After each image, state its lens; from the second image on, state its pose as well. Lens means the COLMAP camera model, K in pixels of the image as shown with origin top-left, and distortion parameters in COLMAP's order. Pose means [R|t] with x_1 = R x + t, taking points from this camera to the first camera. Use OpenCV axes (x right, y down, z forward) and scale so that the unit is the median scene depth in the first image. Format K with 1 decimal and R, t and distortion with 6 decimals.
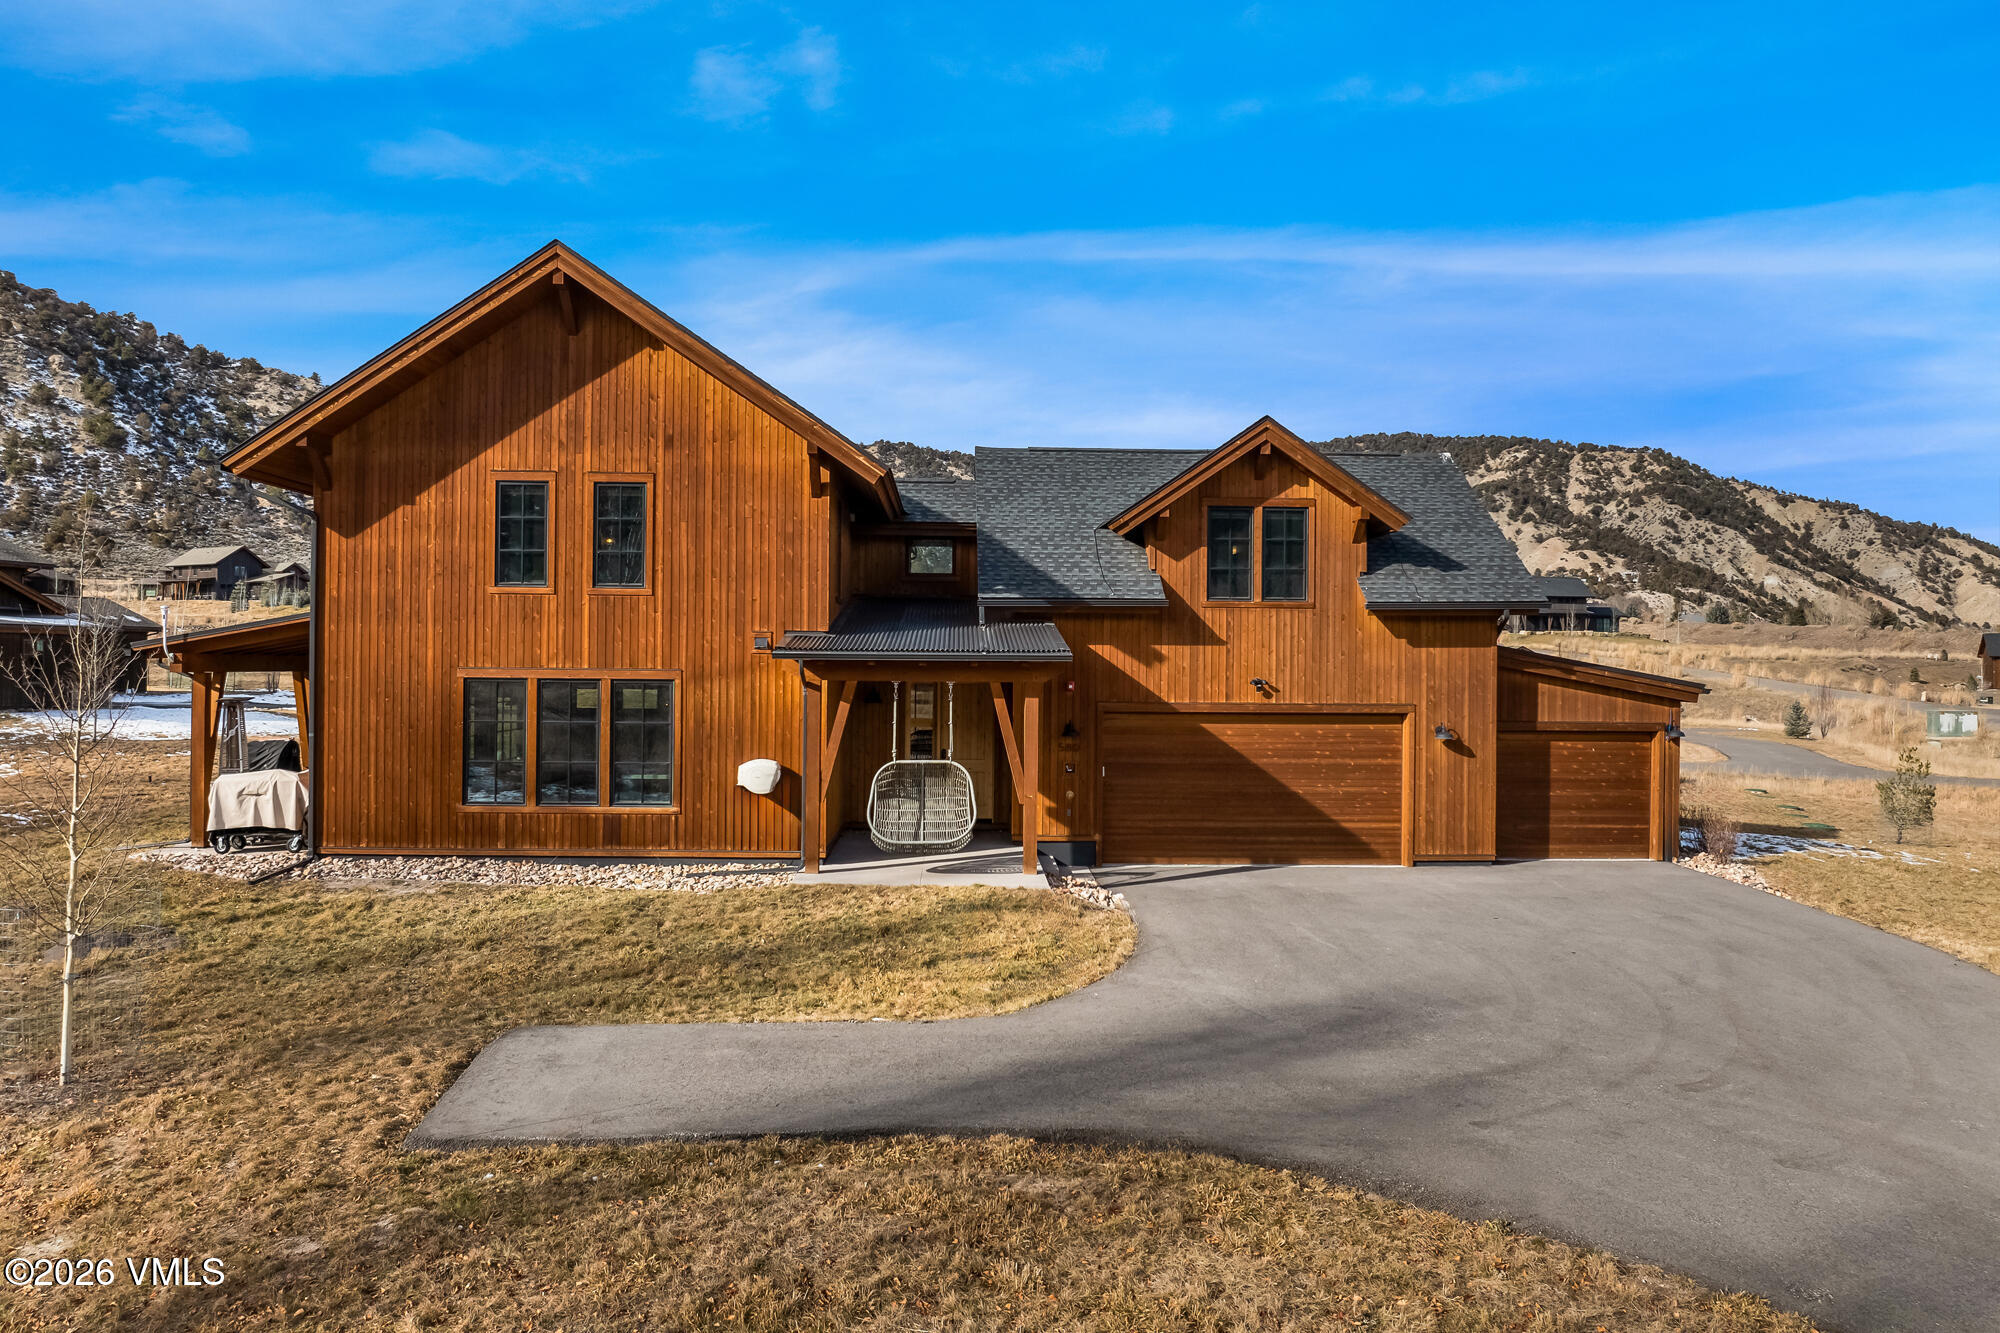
lens RADIAL K [[1413.1, 0, 1000.0], [0, 1413.1, 666.5], [0, 0, 1]] dist [-0.036805, 0.007659]
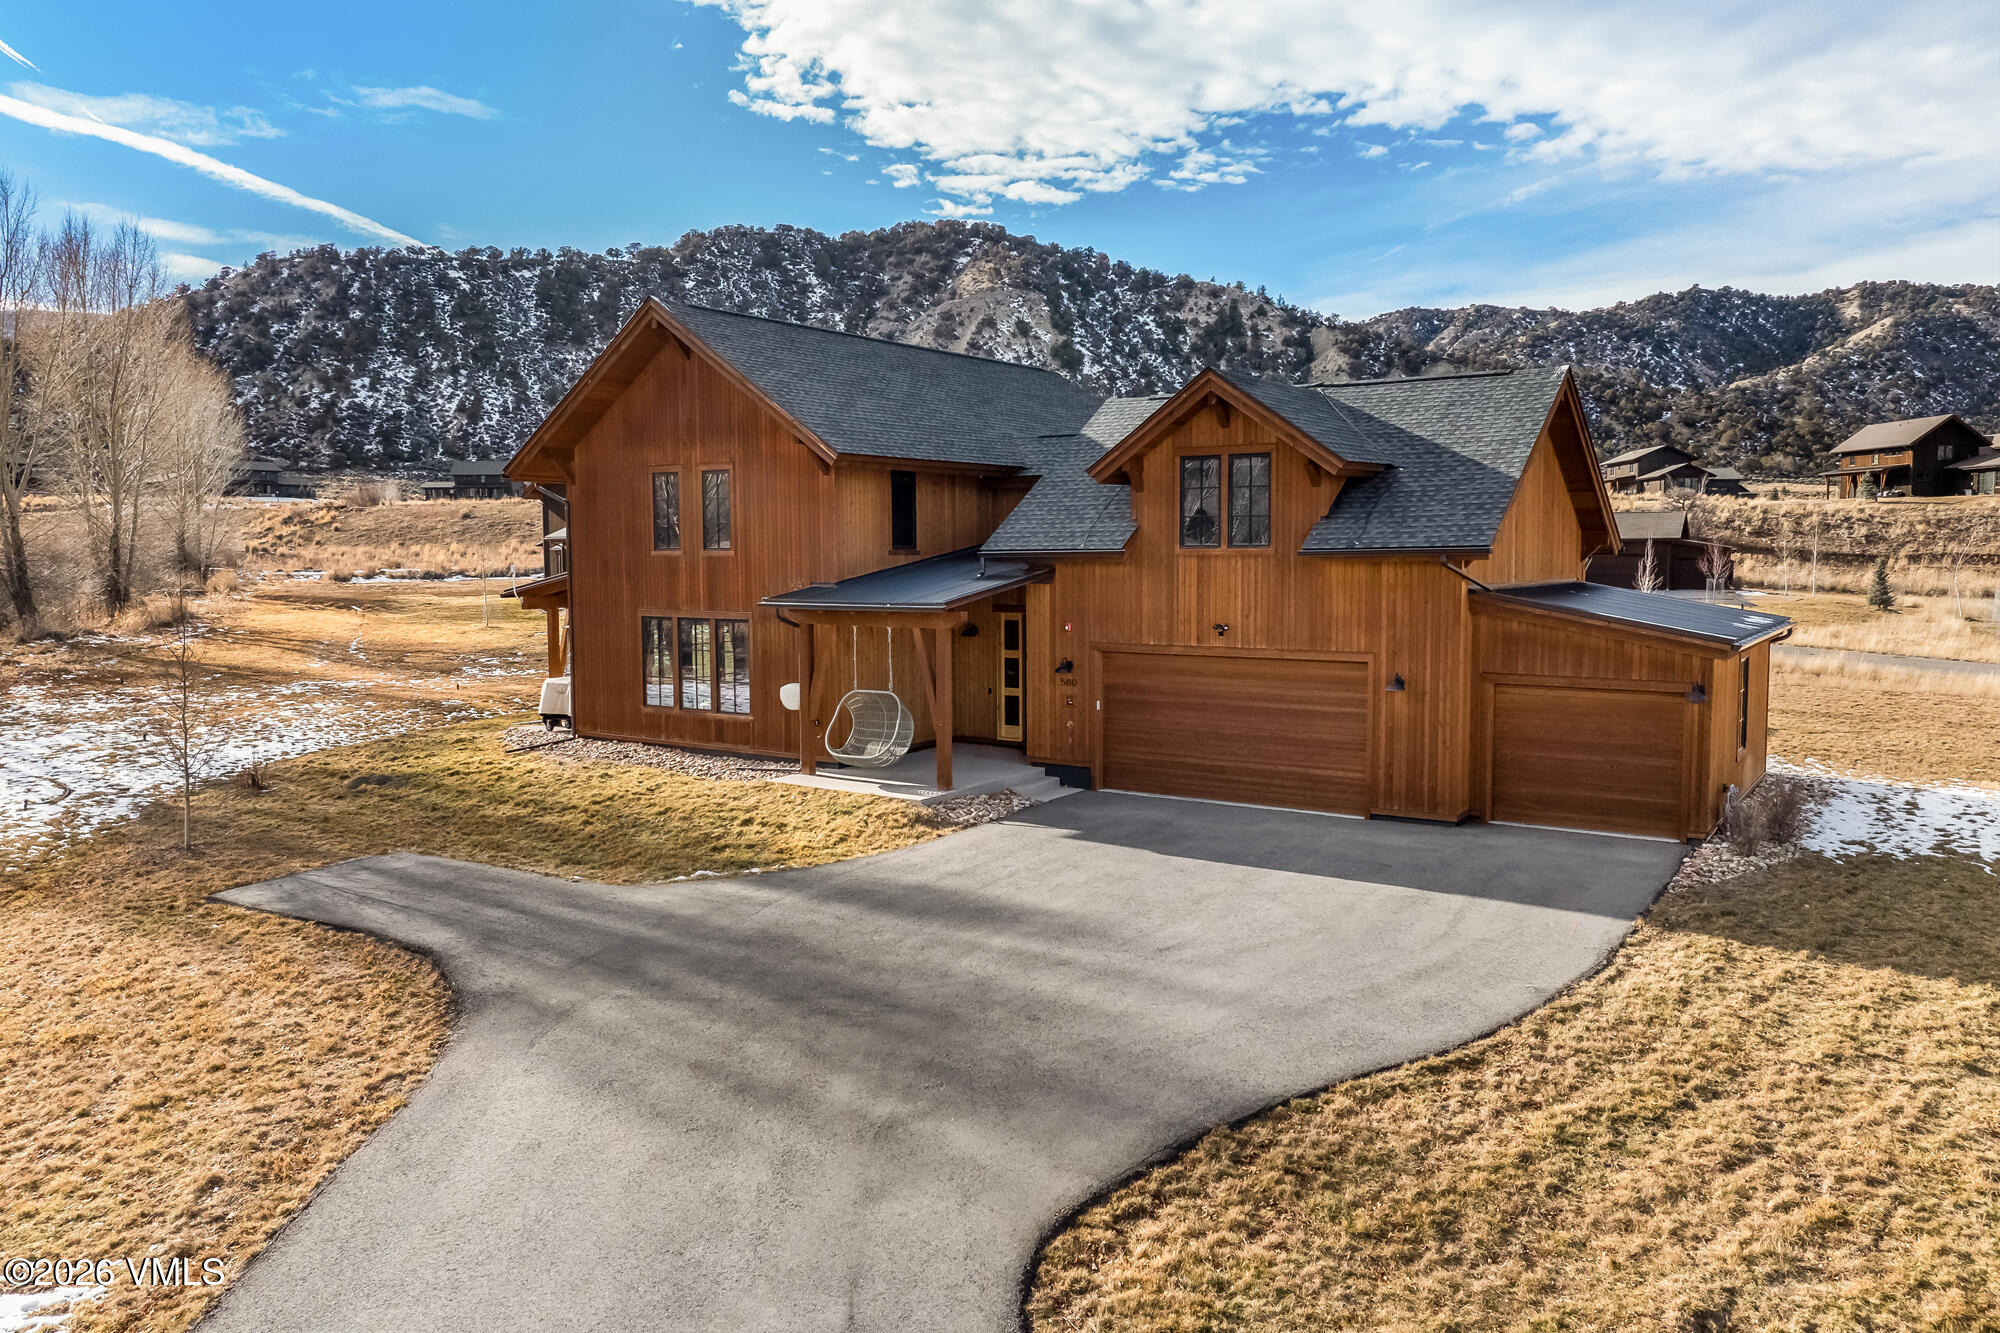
lens RADIAL K [[1413.1, 0, 1000.0], [0, 1413.1, 666.5], [0, 0, 1]] dist [-0.036805, 0.007659]
pose [[0.803126, 0.036533, -0.594688, 0.654945], [0.012311, 0.996888, 0.077867, -0.041450], [0.595682, -0.069858, 0.800177, 0.076475]]
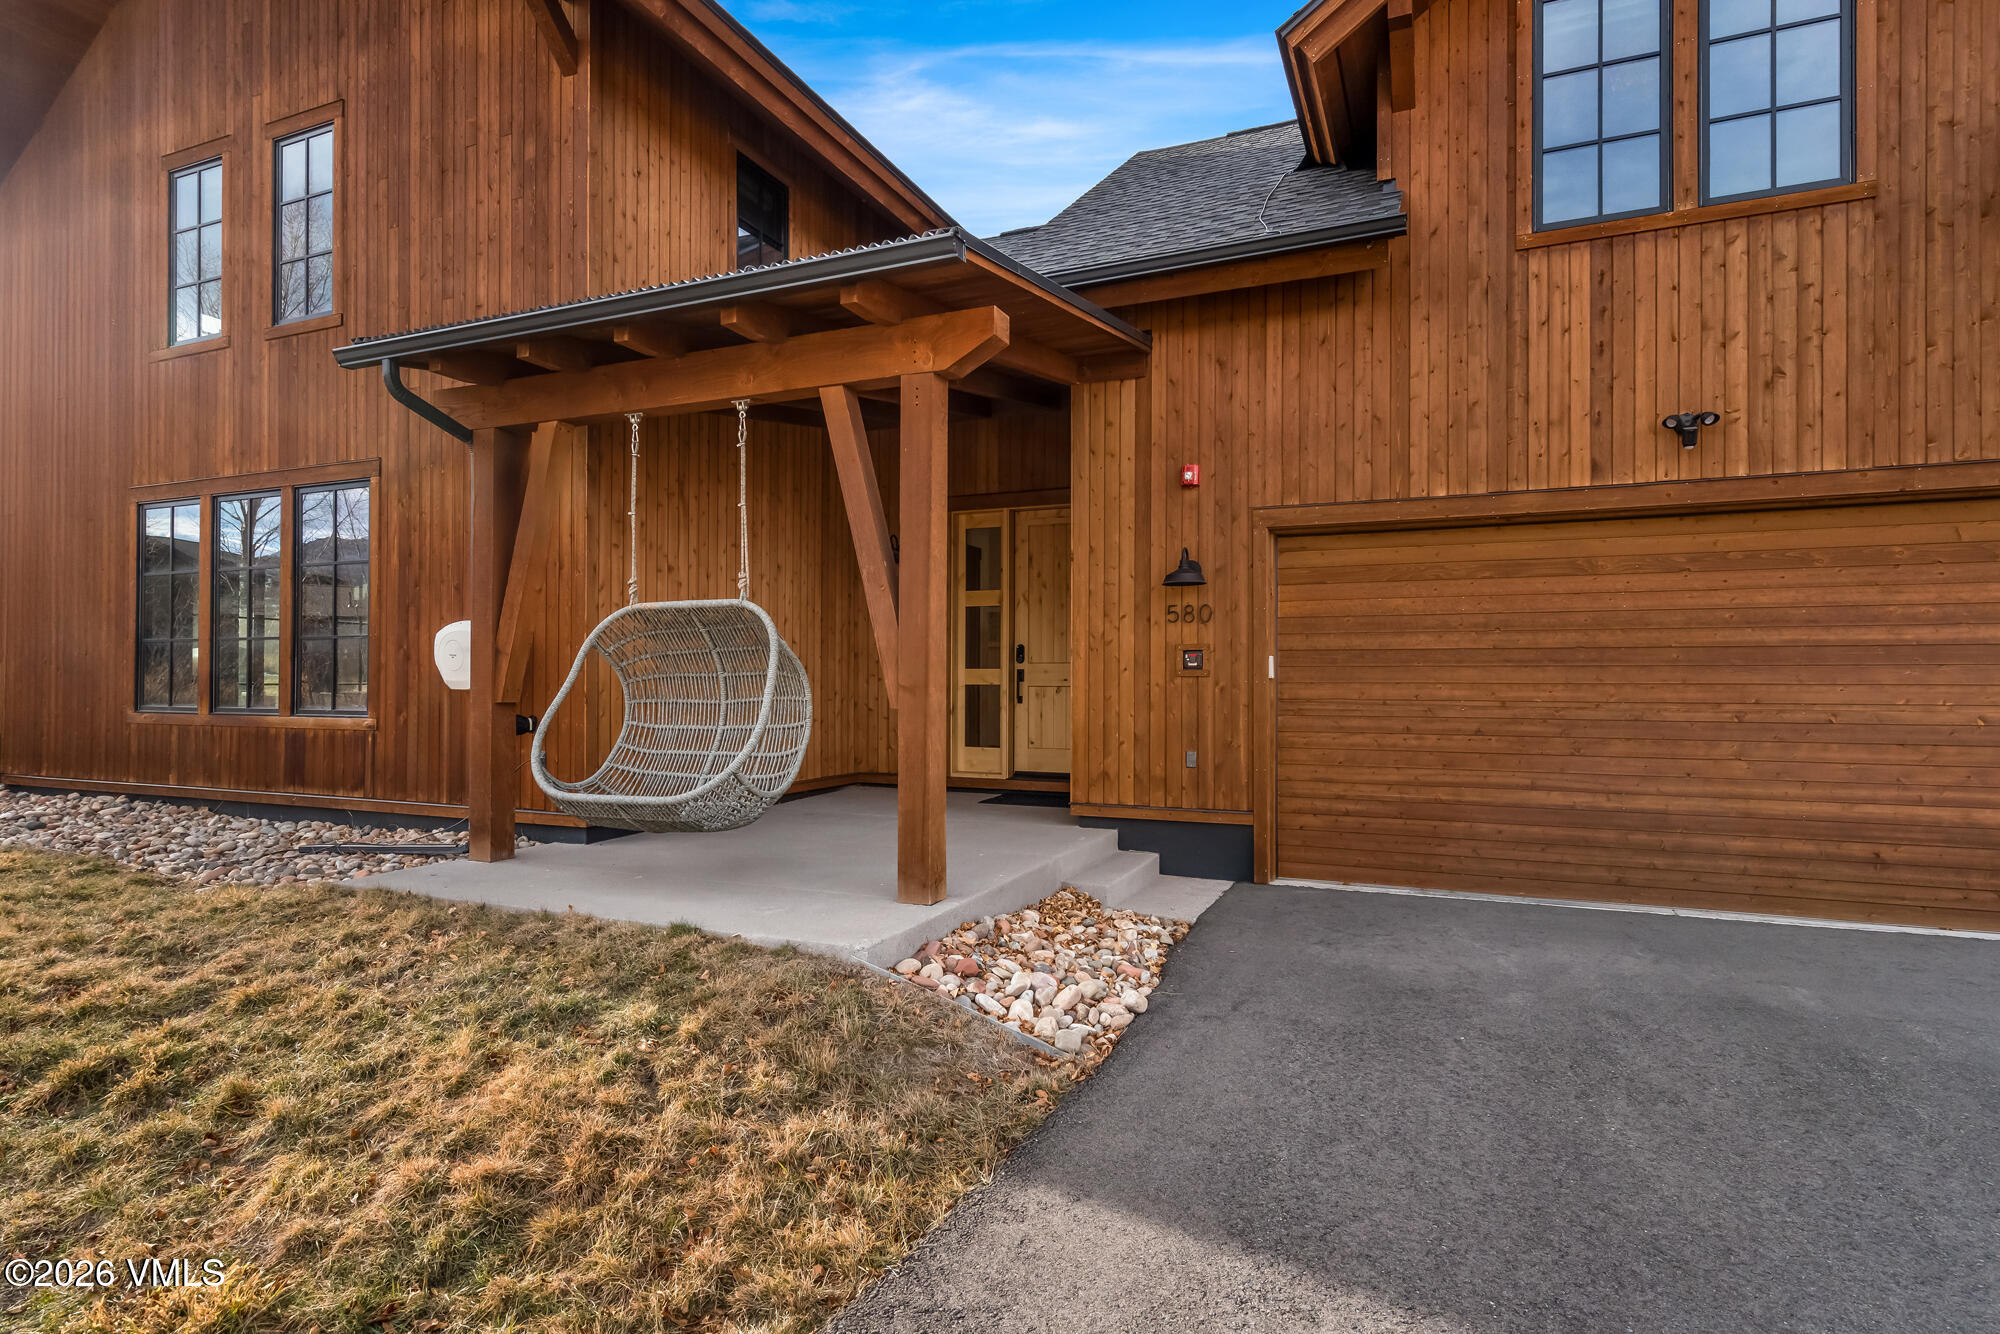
lens RADIAL K [[1055.5, 0, 988.2], [0, 1055.5, 676.9], [0, 0, 1]] dist [0.001221, 0.000214]
pose [[0.901717, -0.008599, -0.432241, 0.133964], [0.004750, 0.999939, -0.009984, 0.079232], [0.432300, 0.006950, 0.901703, 0.657215]]
